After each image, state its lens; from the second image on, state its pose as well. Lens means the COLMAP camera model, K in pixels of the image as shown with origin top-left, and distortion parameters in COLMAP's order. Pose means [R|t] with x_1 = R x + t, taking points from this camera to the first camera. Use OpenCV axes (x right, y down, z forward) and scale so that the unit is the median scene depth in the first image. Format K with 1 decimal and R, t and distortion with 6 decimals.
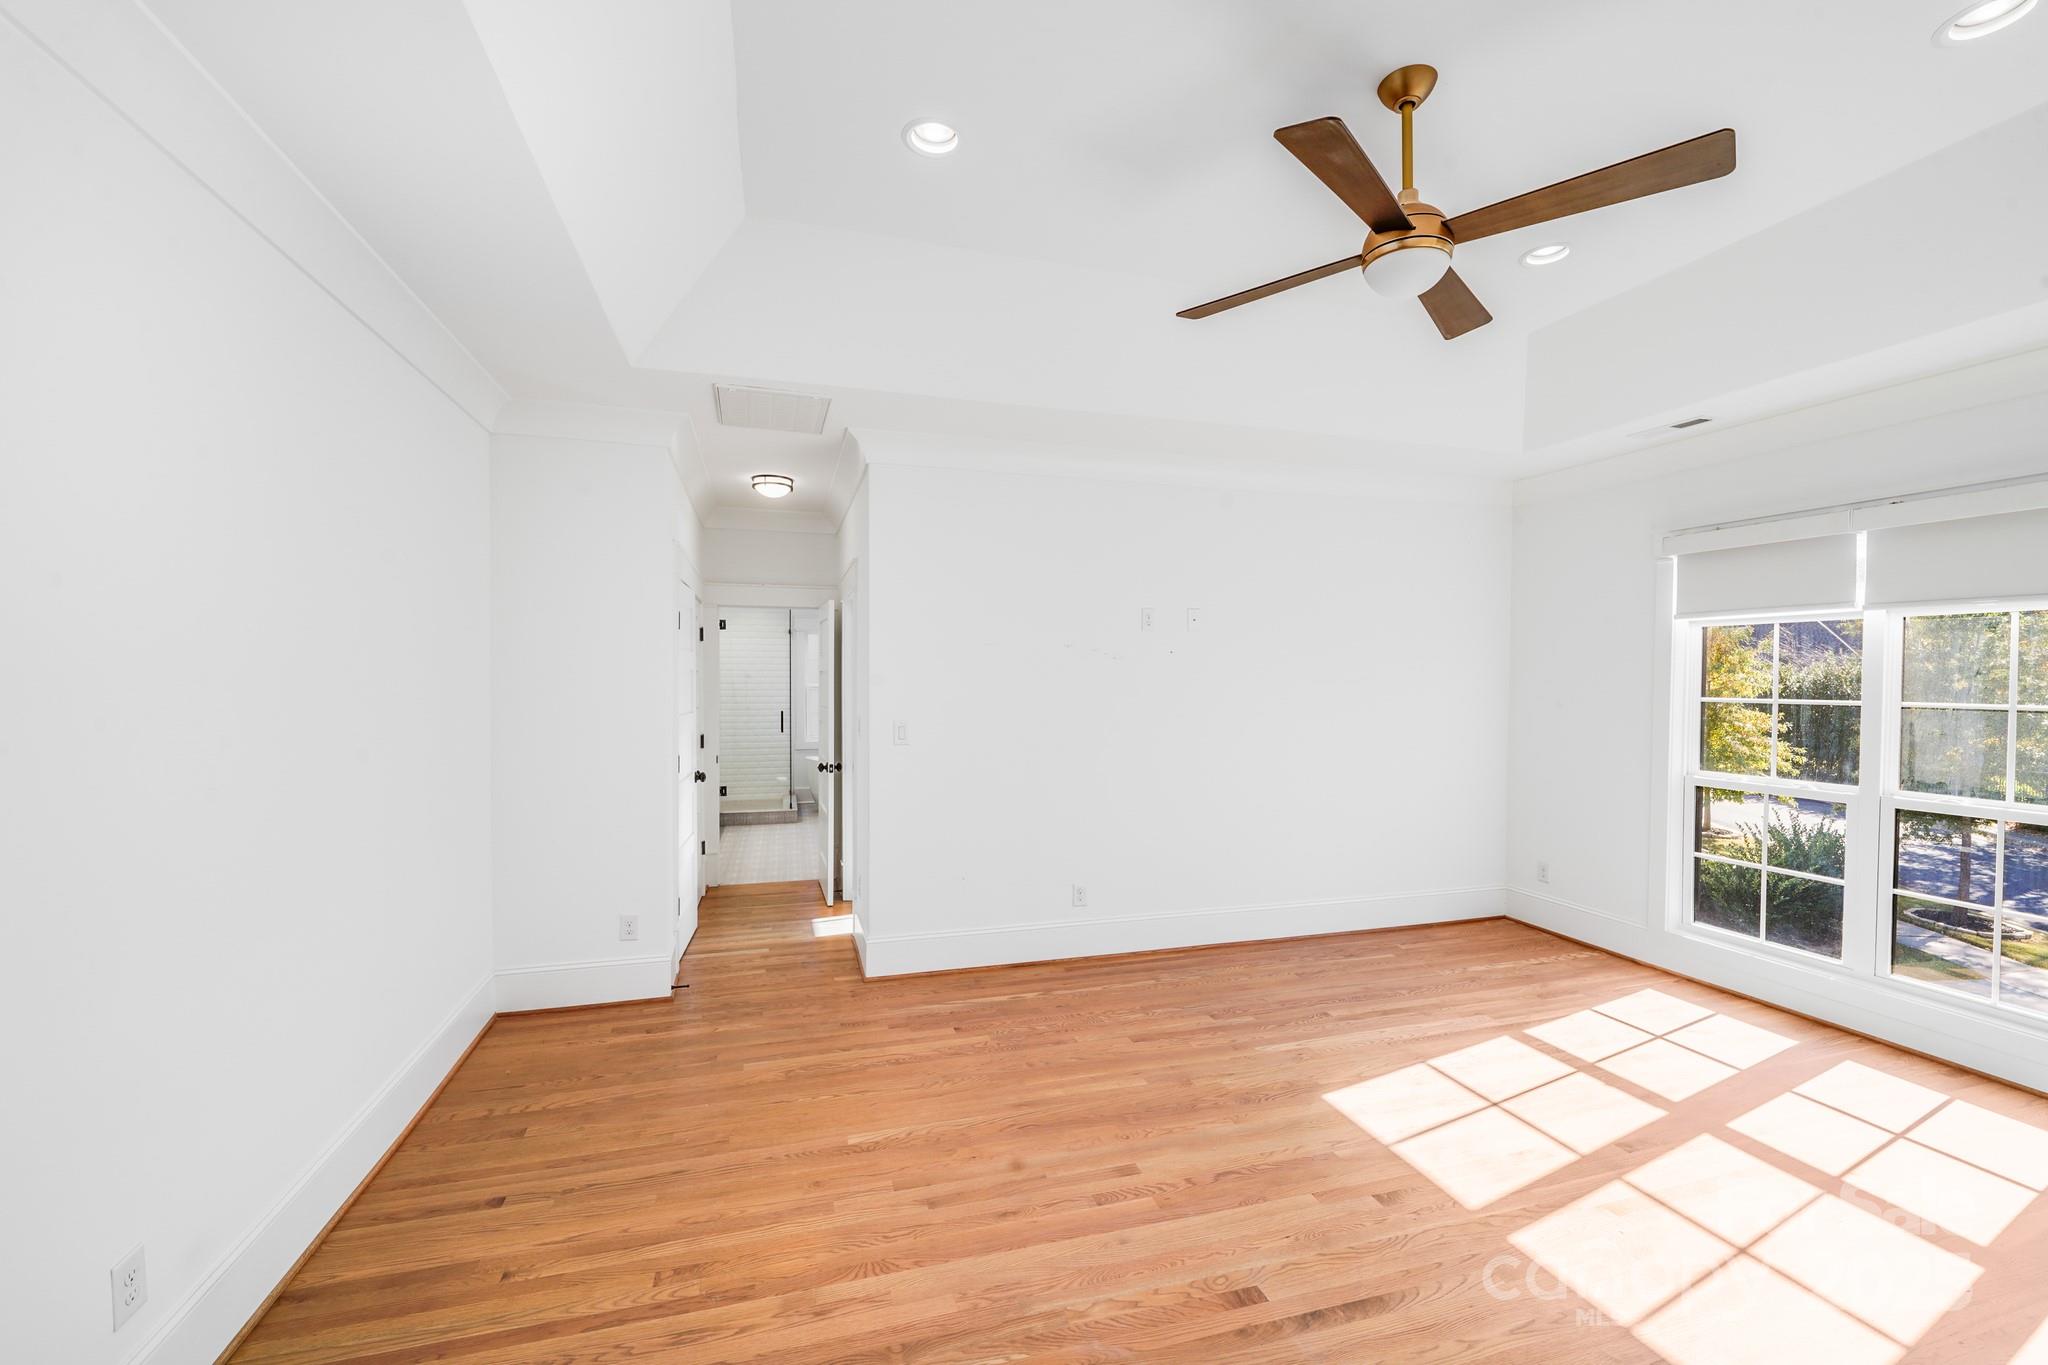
lens RADIAL K [[843.1, 0, 1035.4], [0, 843.1, 676.5], [0, 0, 1]] dist [0.000911, -0.000326]
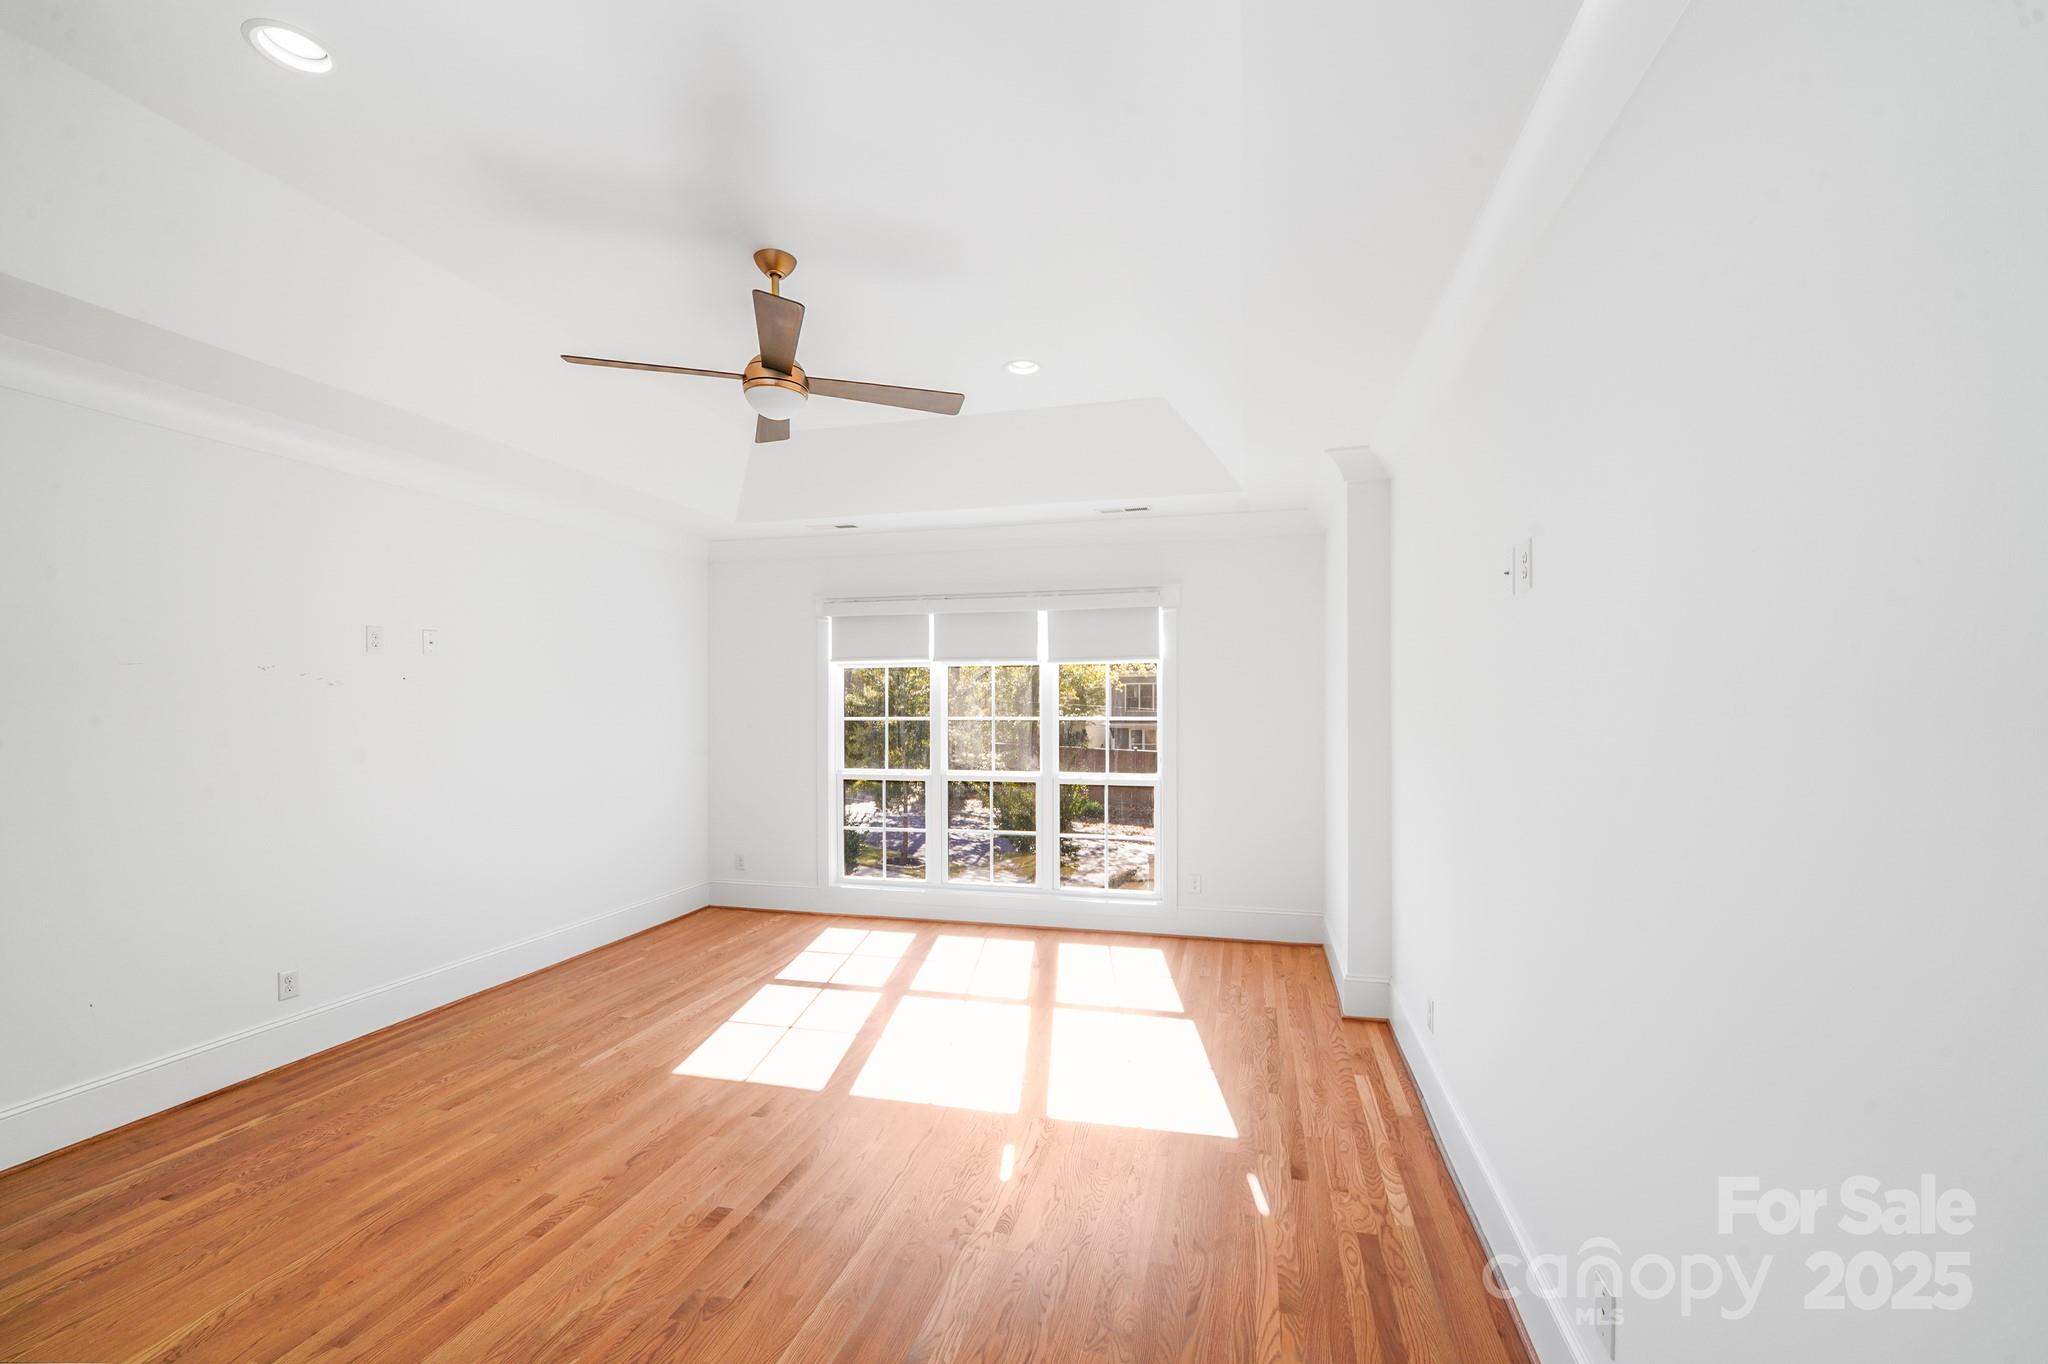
lens RADIAL K [[843.1, 0, 1035.4], [0, 843.1, 676.0], [0, 0, 1]] dist [0.000911, -0.000326]
pose [[0.519024, 0.018912, 0.854551, -0.328271], [0.010315, 0.999544, -0.028386, -0.001594], [-0.854698, 0.023548, 0.518592, -0.023548]]
